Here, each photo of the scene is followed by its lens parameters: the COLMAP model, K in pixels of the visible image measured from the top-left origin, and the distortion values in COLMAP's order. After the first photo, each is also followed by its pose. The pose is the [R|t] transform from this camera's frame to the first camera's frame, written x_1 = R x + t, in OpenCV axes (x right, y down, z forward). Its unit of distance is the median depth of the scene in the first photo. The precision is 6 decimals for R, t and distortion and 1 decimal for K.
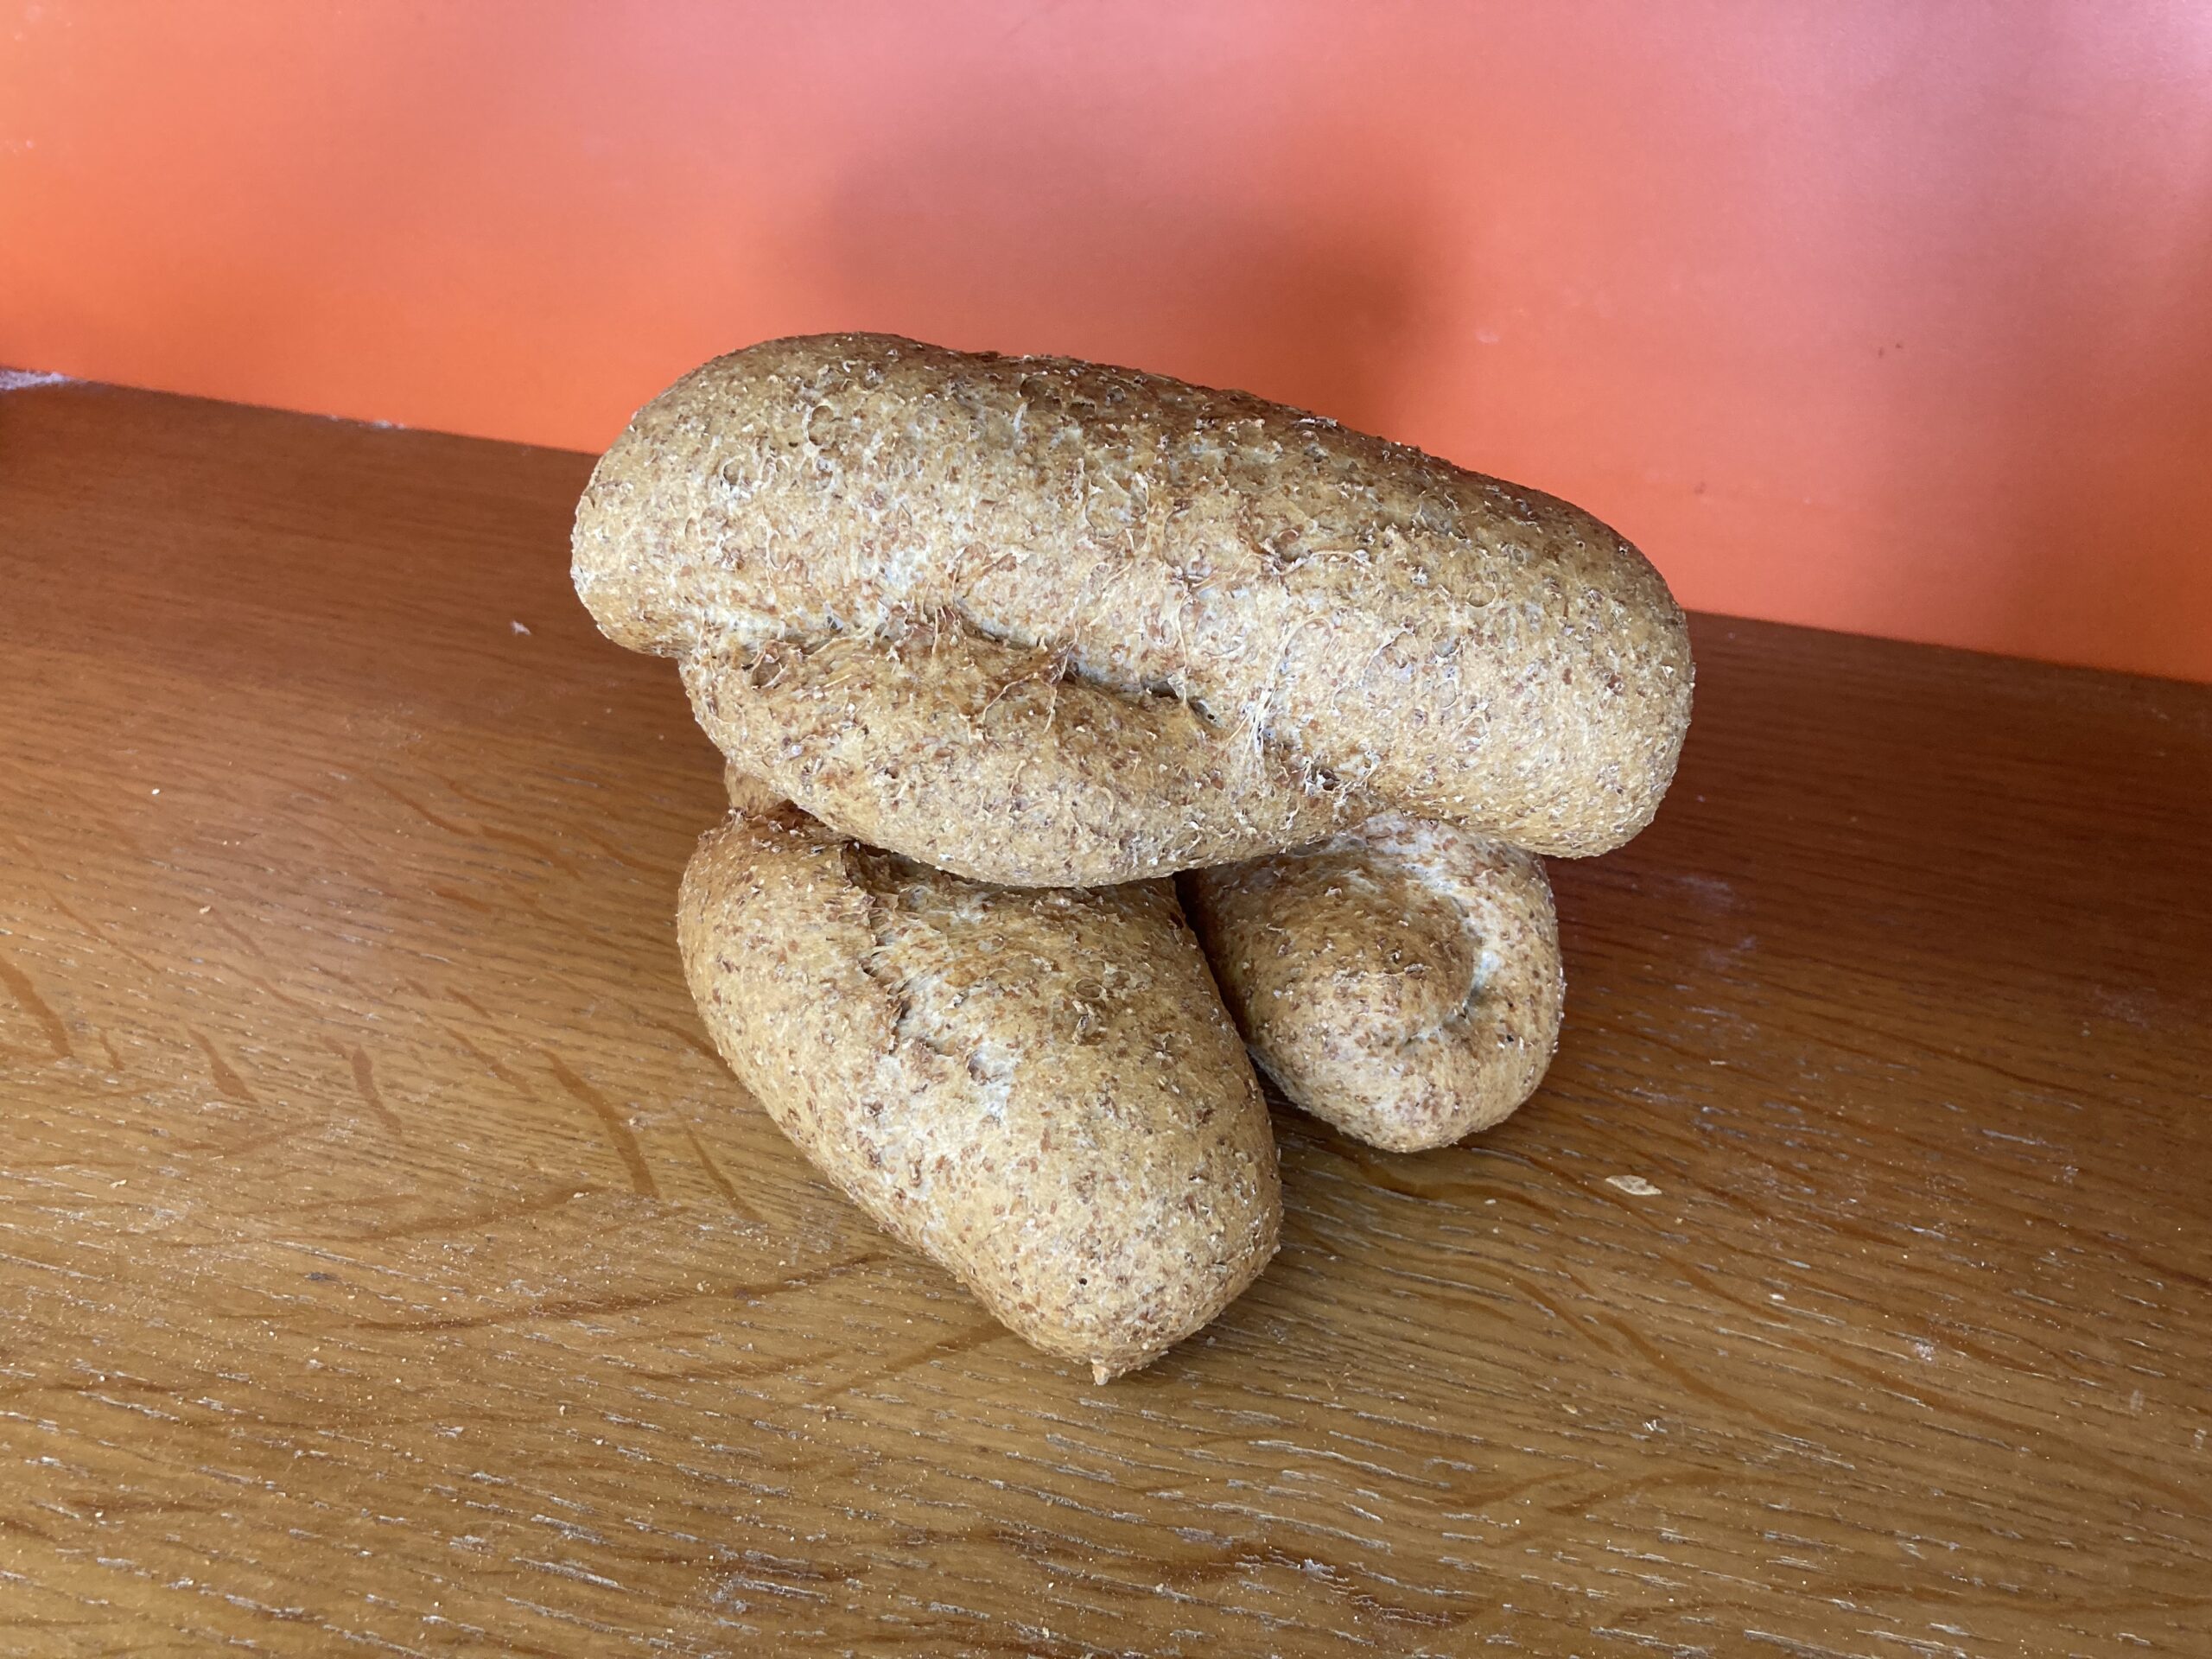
lens RADIAL K [[1886.4, 0, 1104.5], [0, 1886.4, 834.5], [0, 0, 1]] dist [-0.016795, 0.036349]
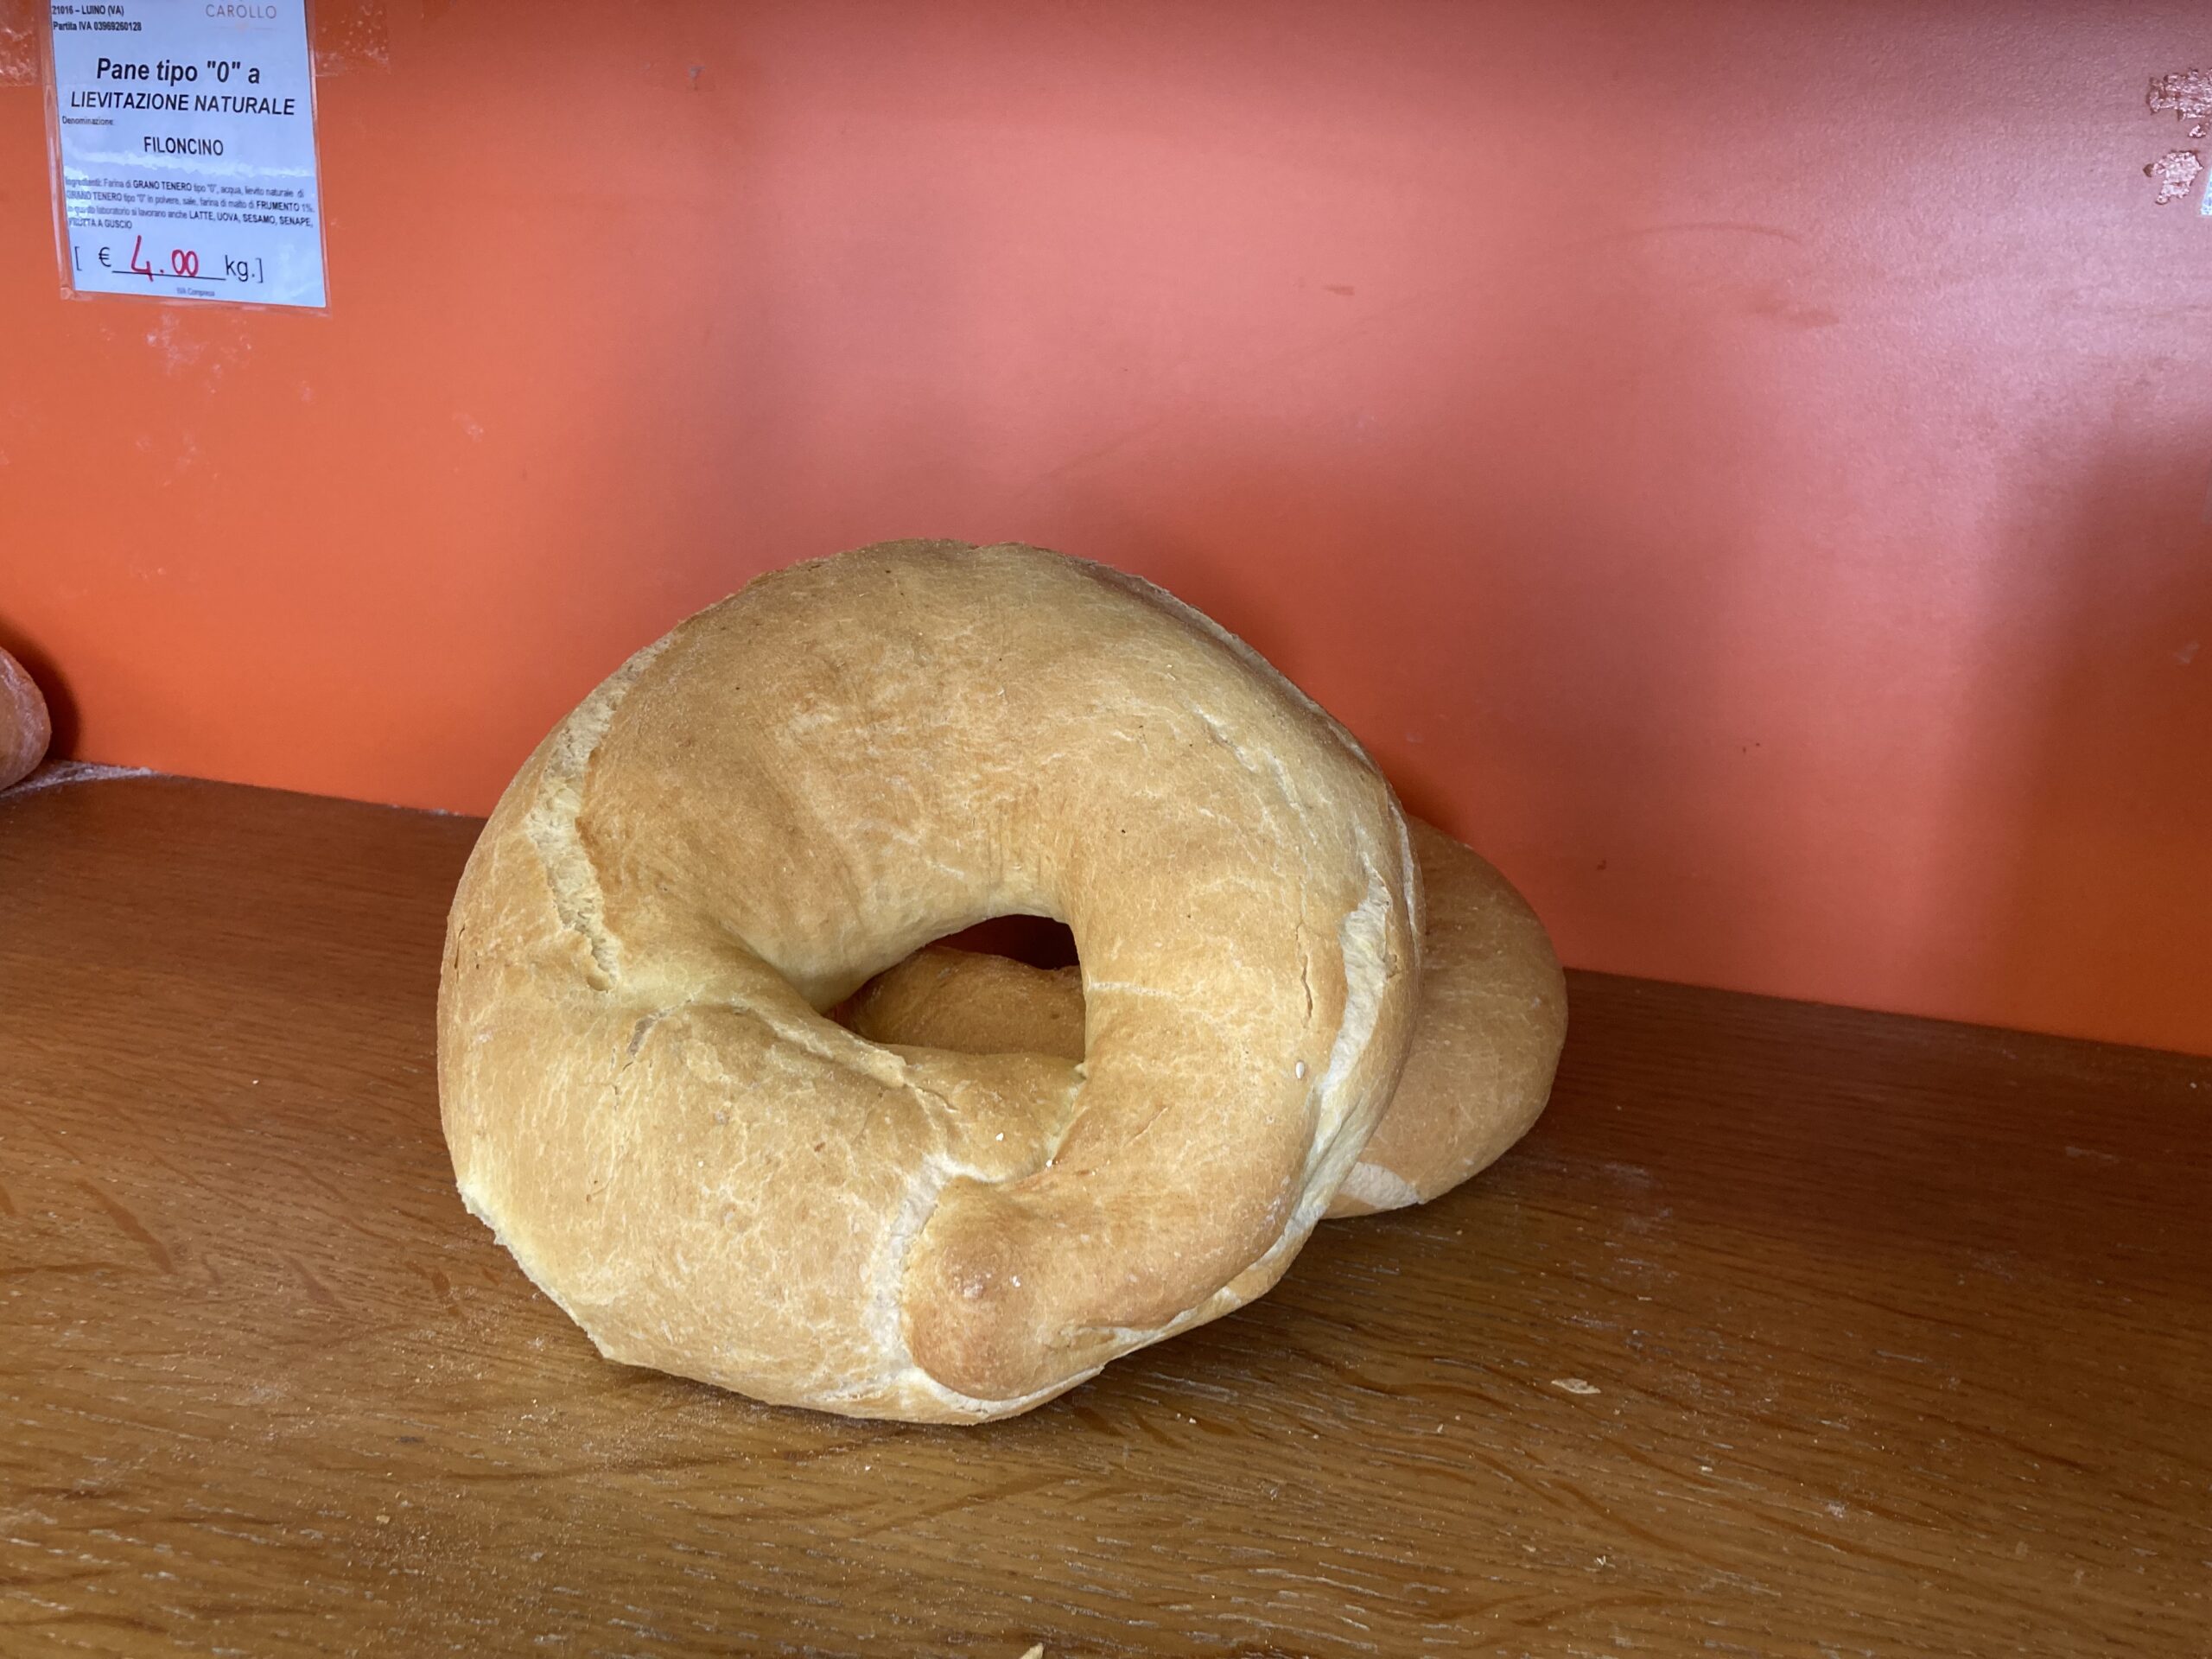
lens RADIAL K [[1886.4, 0, 1122.6], [0, 1886.4, 799.4], [0, 0, 1]] dist [-0.016795, 0.036349]
pose [[0.998926, 0.019748, 0.041910, -0.053058], [-0.006942, 0.958189, -0.286053, 0.197778], [-0.045807, 0.285455, 0.957297, -0.198860]]
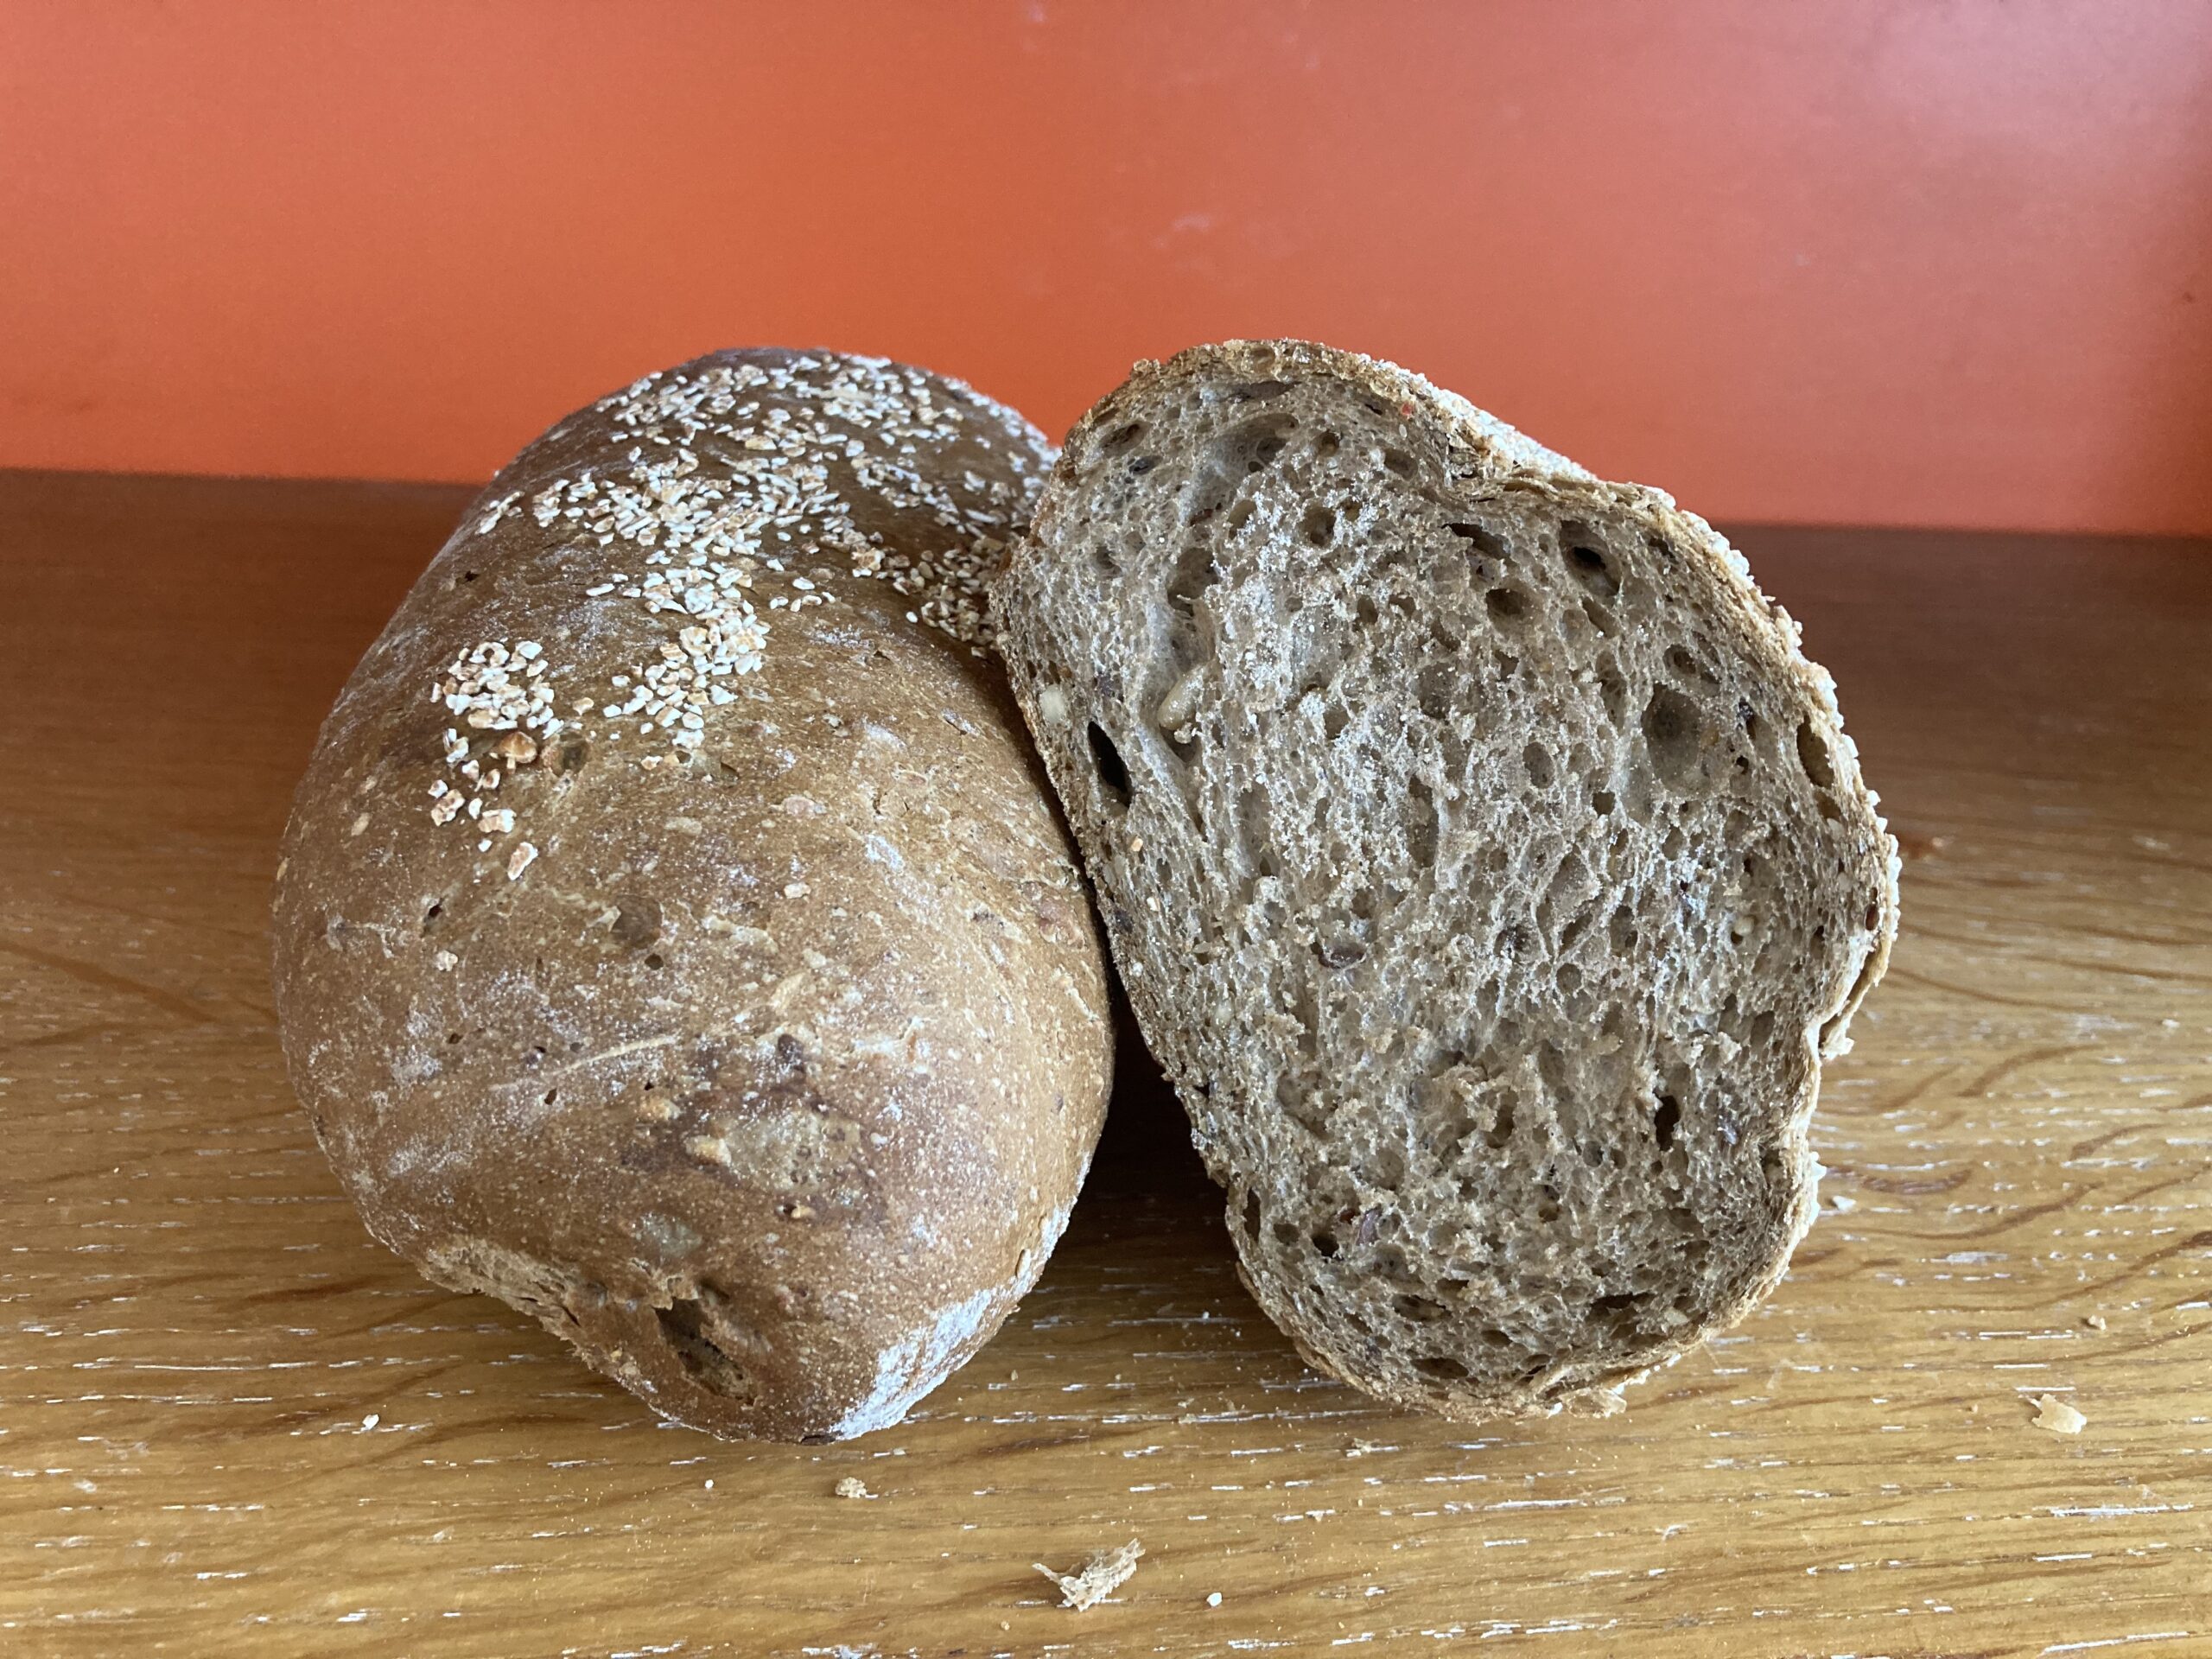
lens RADIAL K [[1886.4, 0, 1103.4], [0, 1886.4, 838.1], [0, 0, 1]] dist [-0.016795, 0.036349]
pose [[0.938413, -0.132618, 0.319050, -0.522462], [0.163849, 0.983781, -0.073001, 0.197728], [-0.304194, 0.120781, 0.944922, 0.096482]]
